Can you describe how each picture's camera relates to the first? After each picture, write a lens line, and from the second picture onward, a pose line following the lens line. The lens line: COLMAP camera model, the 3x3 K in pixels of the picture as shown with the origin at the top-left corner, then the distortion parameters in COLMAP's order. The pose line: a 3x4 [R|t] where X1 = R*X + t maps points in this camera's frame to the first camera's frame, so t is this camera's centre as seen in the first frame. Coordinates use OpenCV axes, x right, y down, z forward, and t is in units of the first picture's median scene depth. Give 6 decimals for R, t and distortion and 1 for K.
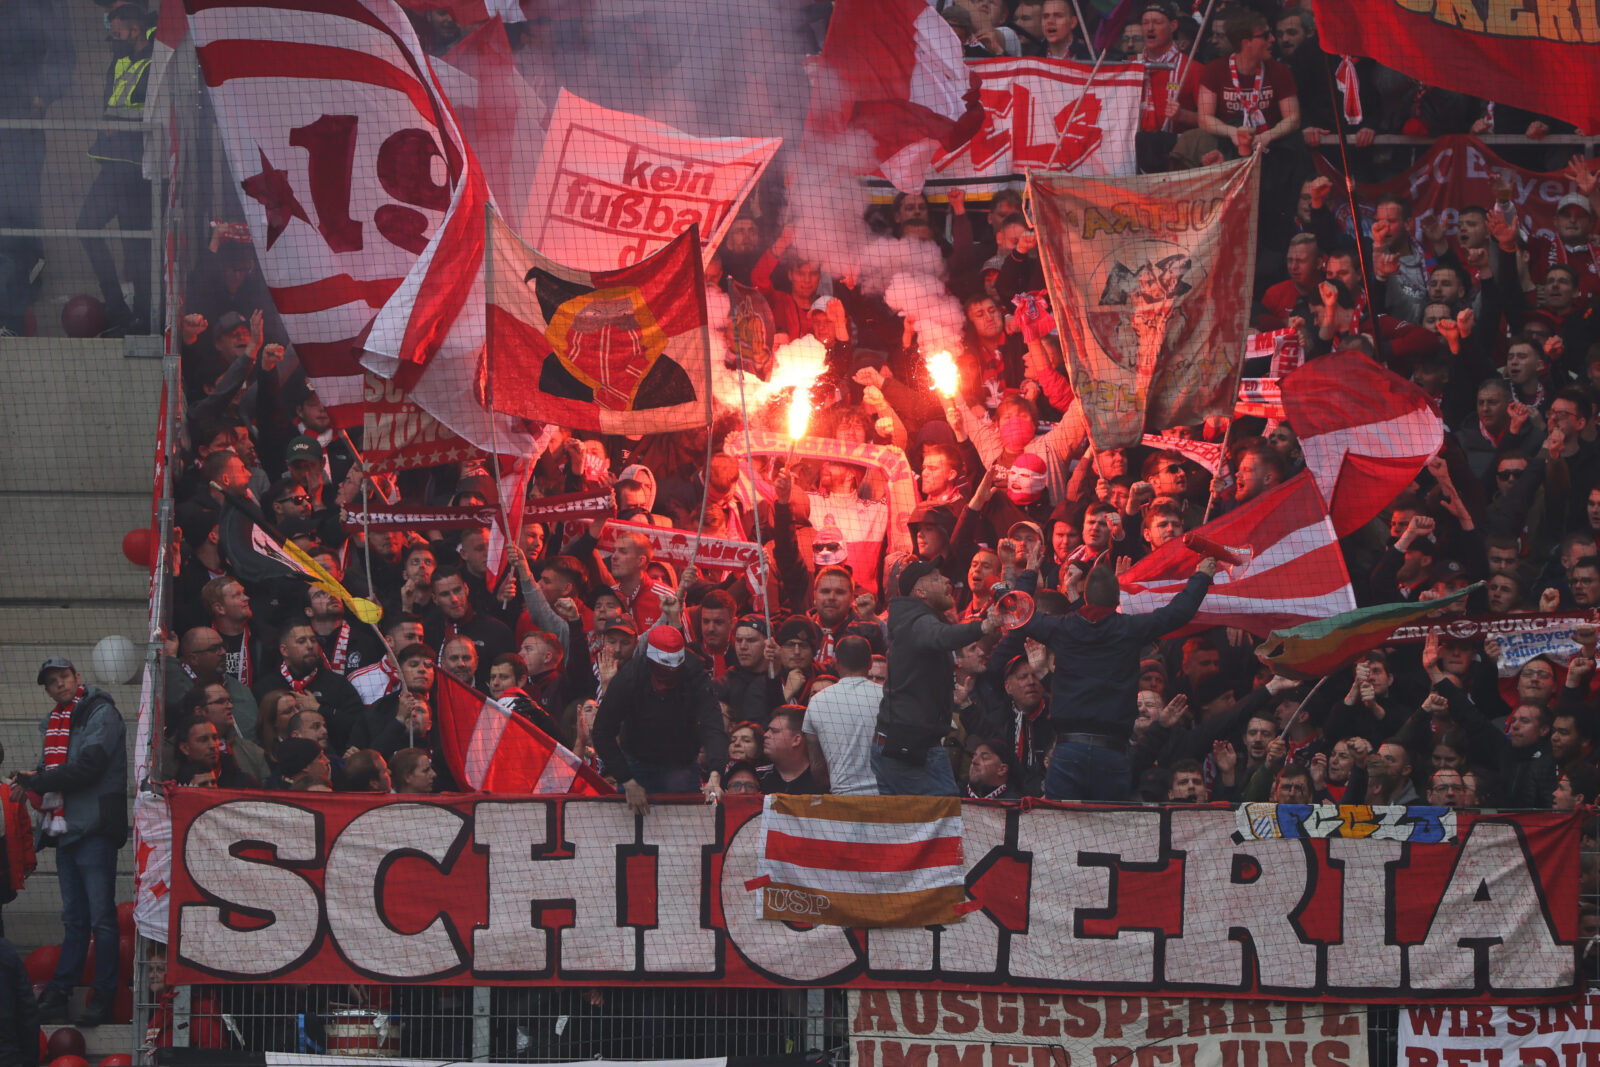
lens RADIAL K [[6676.9, 0, 783.7], [0, 6676.9, 529.1], [0, 0, 1]] dist [0.891046, 1.128887]
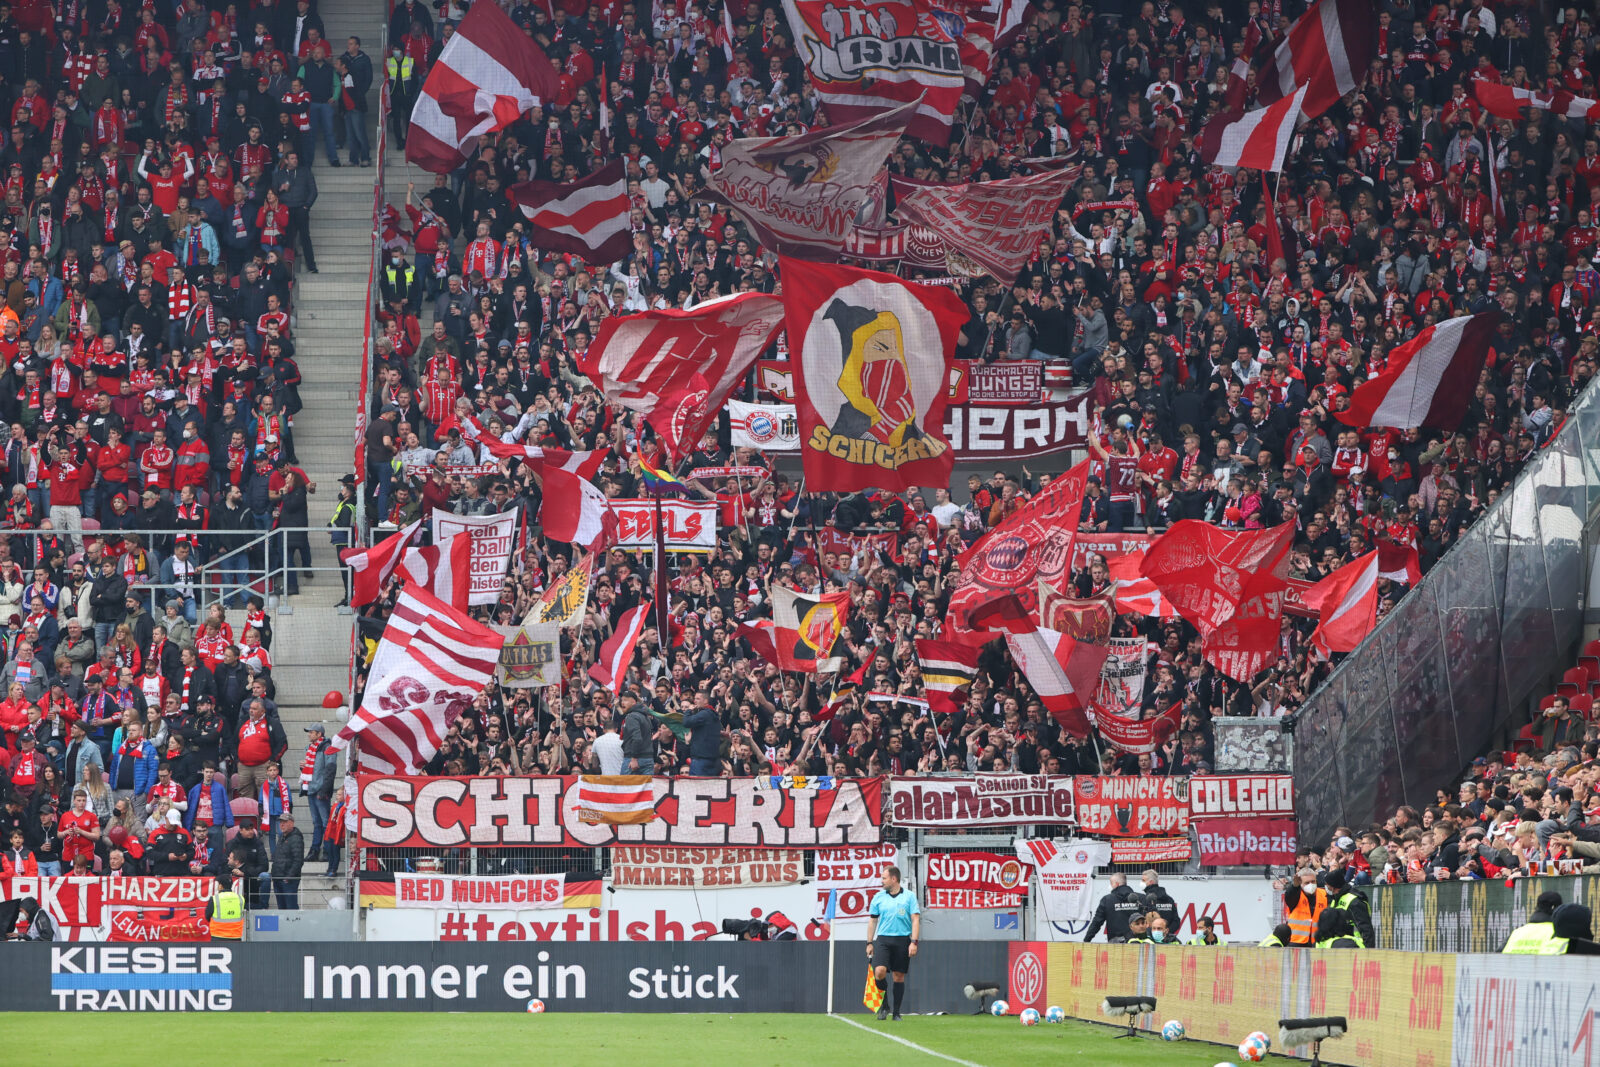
lens RADIAL K [[6563.7, 0, 800.0], [0, 6563.7, 533.5], [0, 0, 1]] dist [-0.063961, -1.340735]
pose [[0.999751, -0.010838, 0.019515, 0.035408], [0.010716, 0.999923, 0.006314, -0.072211], [-0.019581, -0.006103, 0.999790, -1.616068]]
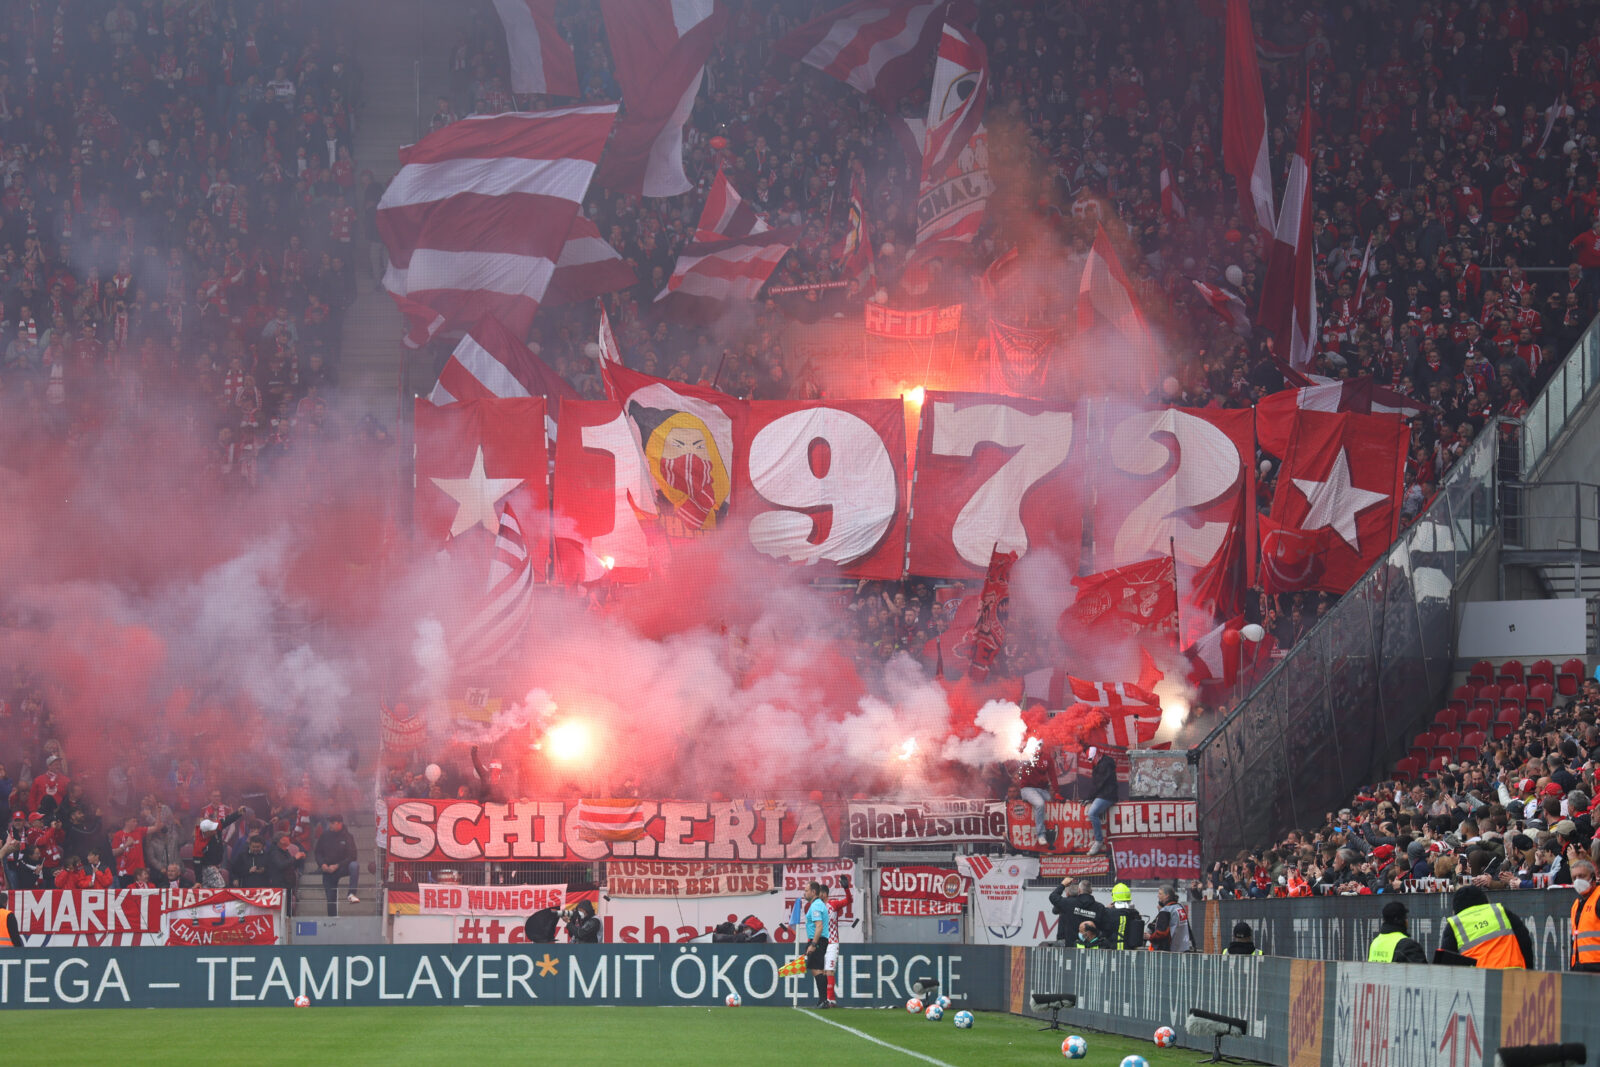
lens RADIAL K [[6676.9, 0, 783.7], [0, 6676.9, 529.1], [0, 0, 1]] dist [0.891046, 1.128887]
pose [[0.999610, -0.008231, 0.026686, 0.010186], [0.008406, 0.999944, -0.006437, -0.064086], [-0.026632, 0.006659, 0.999623, -2.089087]]
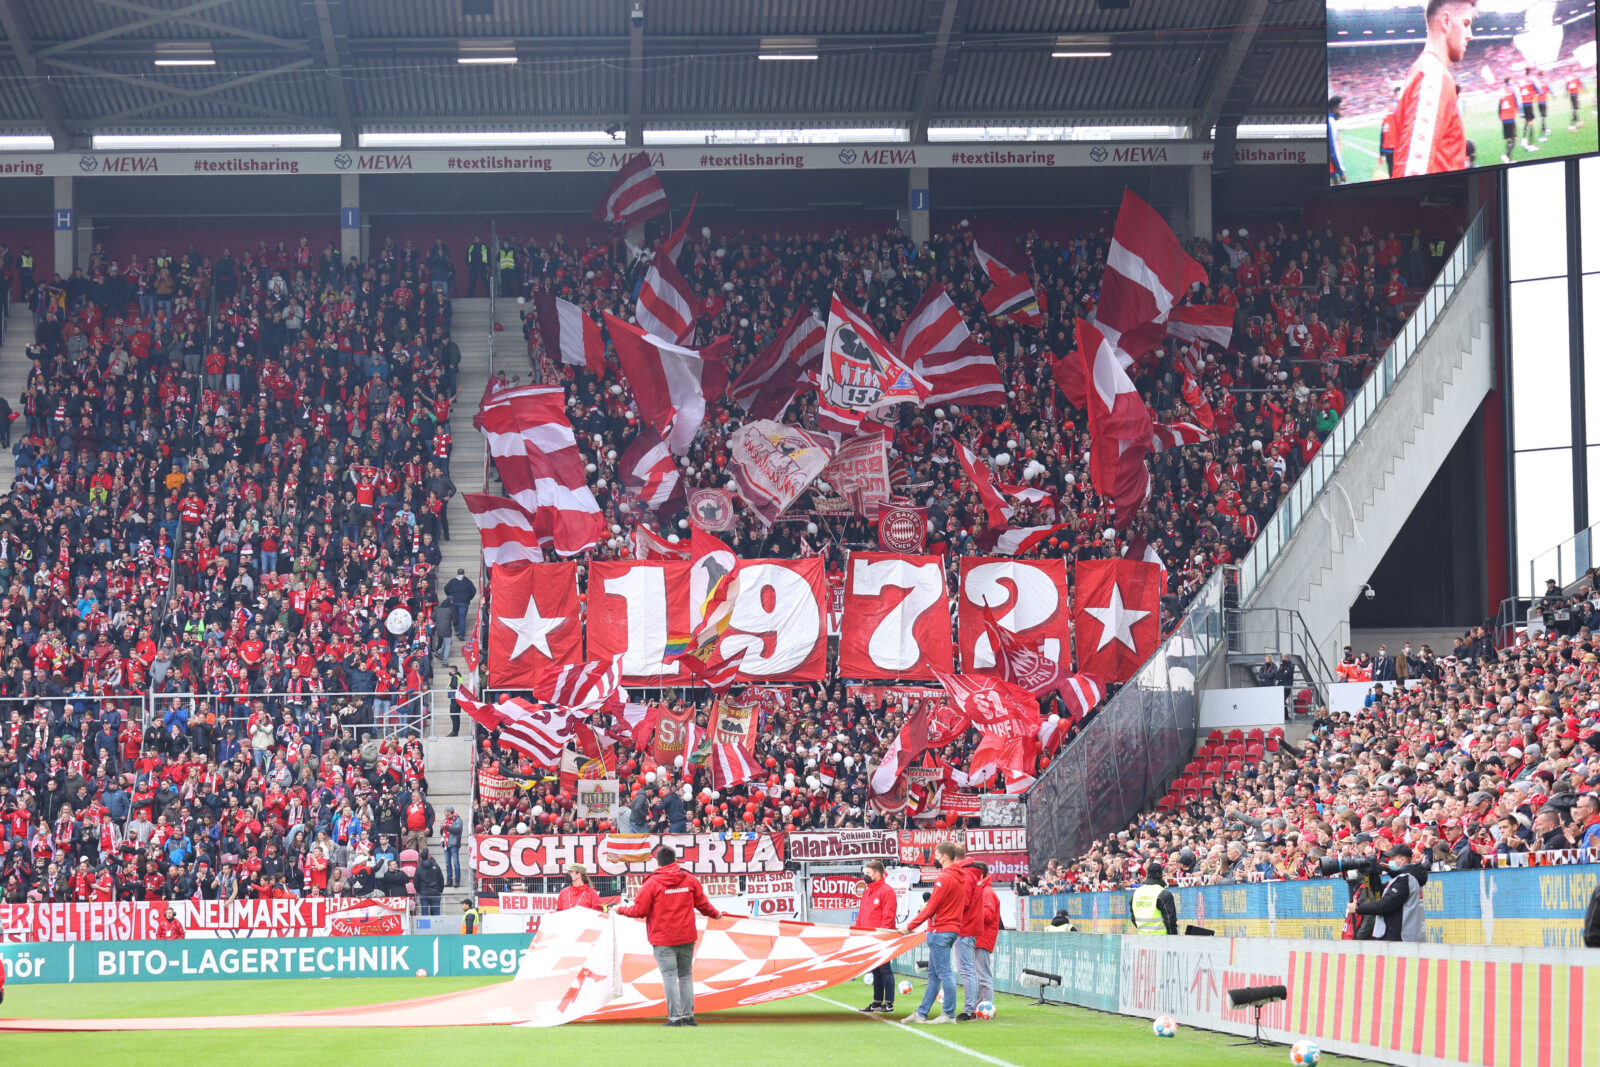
lens RADIAL K [[6172.7, 0, 799.3], [0, 6172.7, 488.9], [0, 0, 1]] dist [0.224046, 6.999999]
pose [[0.999019, -0.022742, 0.037986, -0.025990], [0.023980, 0.999185, -0.032464, -0.054640], [-0.037217, 0.033343, 0.998751, -3.196136]]
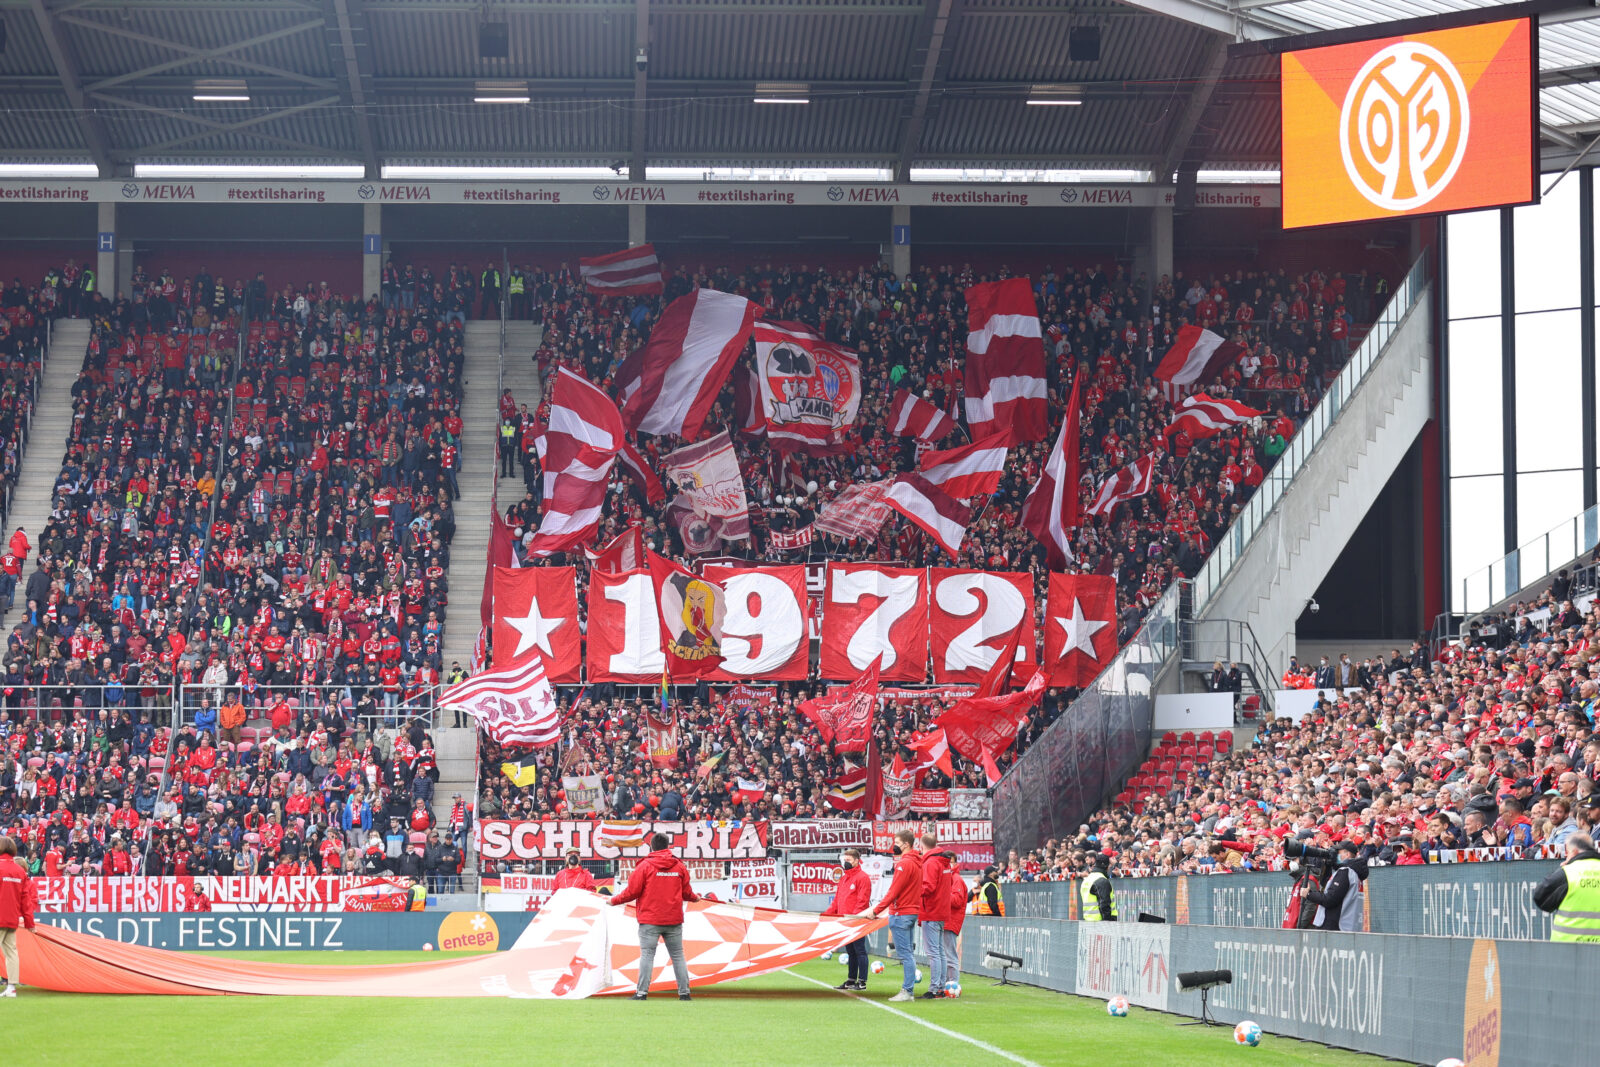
lens RADIAL K [[6172.7, 0, 799.3], [0, 6172.7, 488.9], [0, 0, 1]] dist [0.224046, 6.999999]
pose [[0.999082, -0.007822, 0.042127, -0.046735], [0.009260, 0.999377, -0.034045, -0.046904], [-0.041835, 0.034404, 0.998532, -3.511759]]
